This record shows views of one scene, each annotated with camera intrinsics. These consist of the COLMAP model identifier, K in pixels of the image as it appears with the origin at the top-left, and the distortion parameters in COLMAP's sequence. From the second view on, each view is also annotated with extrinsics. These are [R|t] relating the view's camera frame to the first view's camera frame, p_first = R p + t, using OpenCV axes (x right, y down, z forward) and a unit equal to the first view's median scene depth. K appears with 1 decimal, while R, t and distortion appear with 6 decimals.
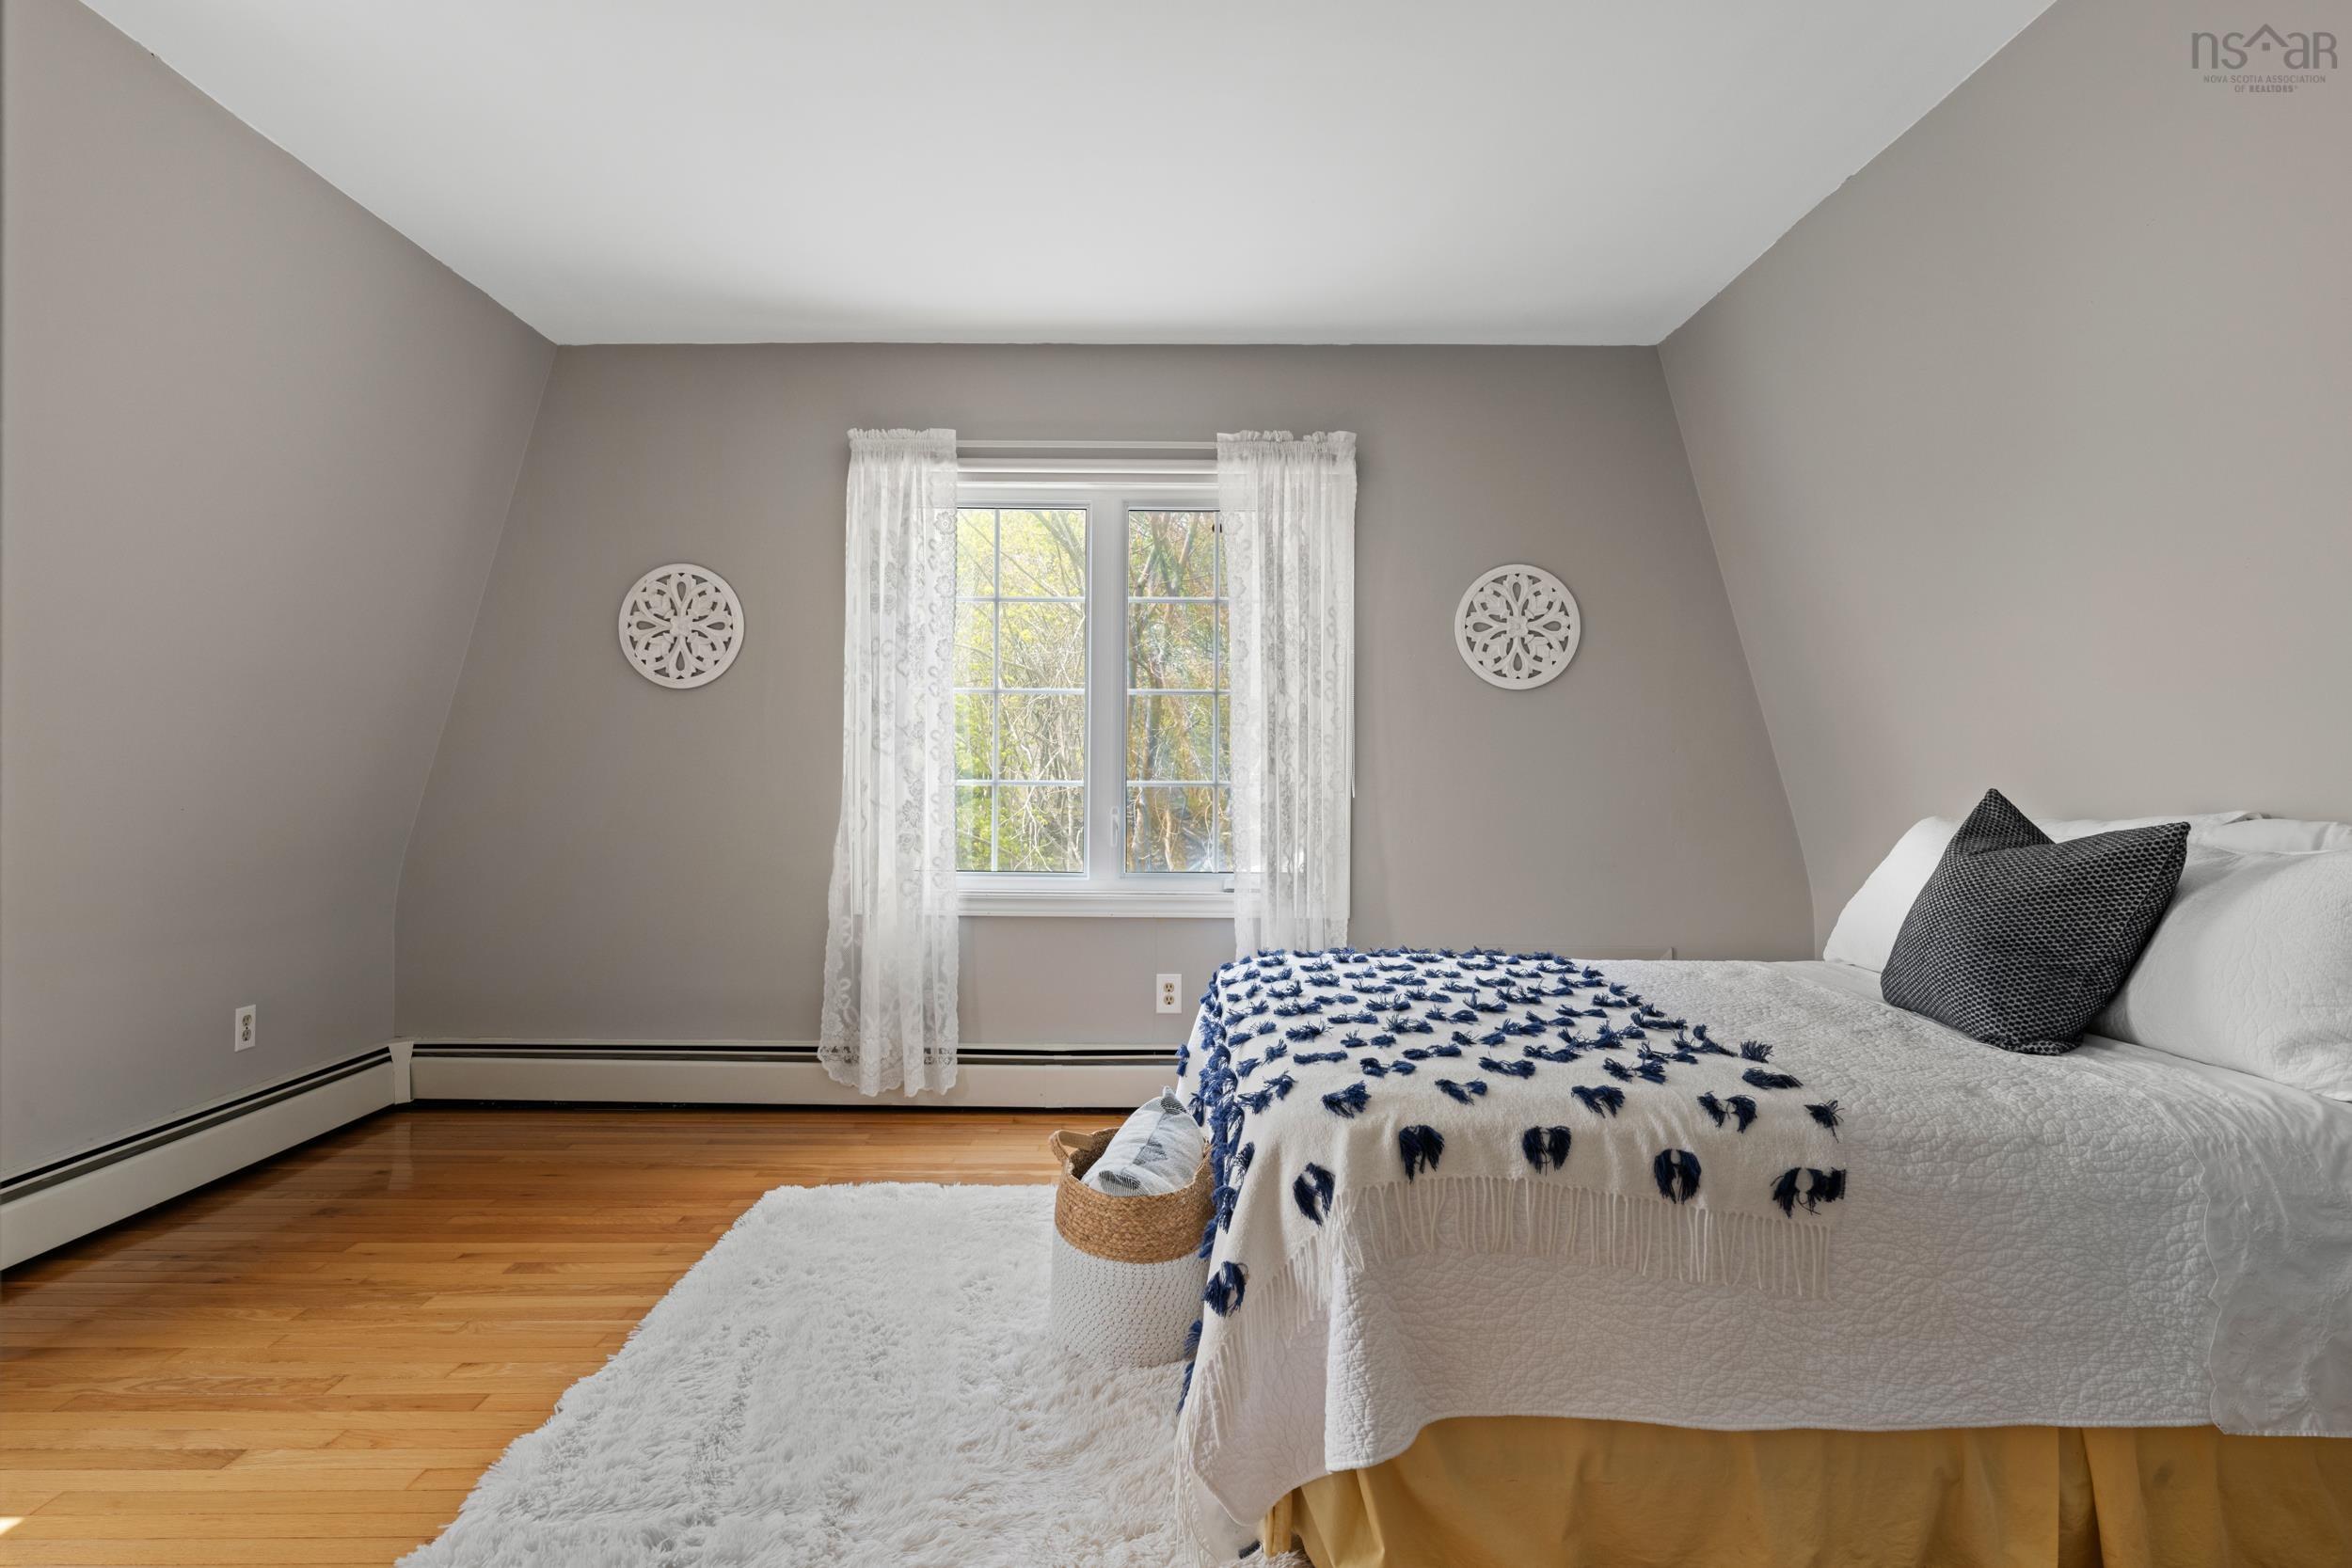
lens RADIAL K [[1236.1, 0, 1176.0], [0, 1236.1, 784.0], [0, 0, 1]] dist [-0.000557, 0.000138]
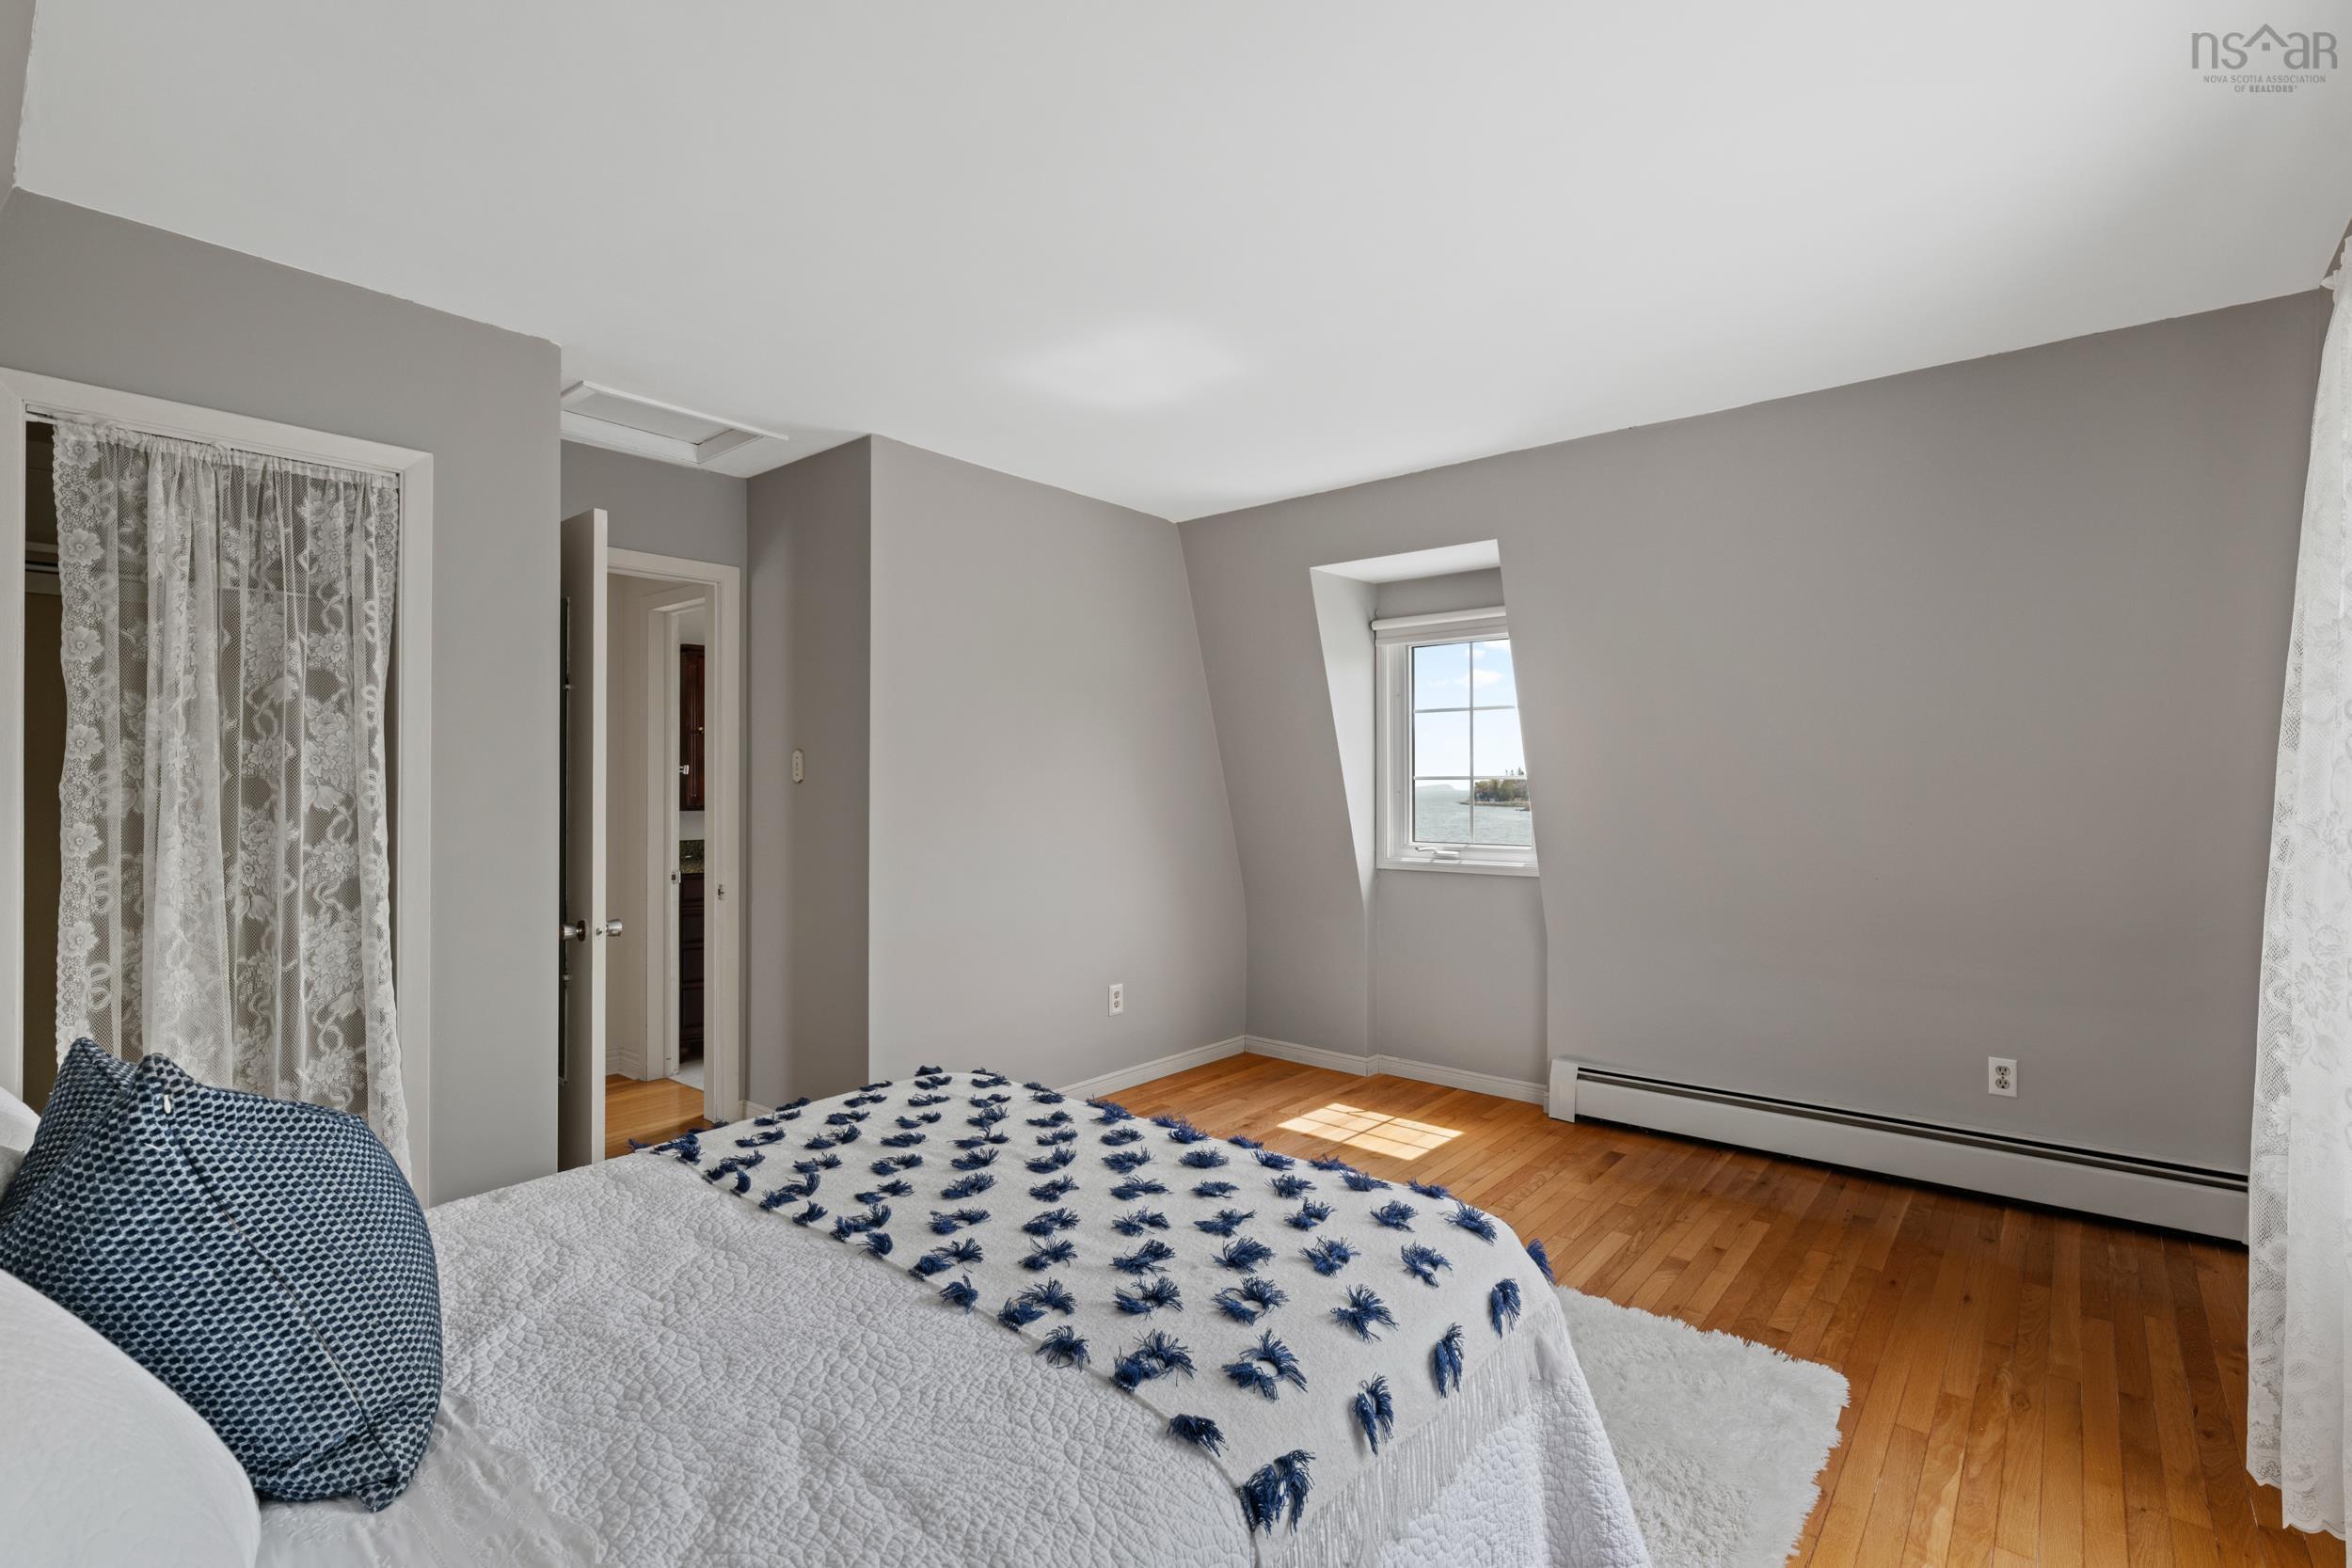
lens RADIAL K [[1084.3, 0, 1176.0], [0, 1084.3, 784.0], [0, 0, 1]] dist [0.000534, 0.000120]
pose [[-0.646120, -0.010338, -0.763166, 0.540851], [-0.009313, 0.999941, -0.005660, -0.063948], [0.763179, 0.003451, -0.646178, 1.148531]]
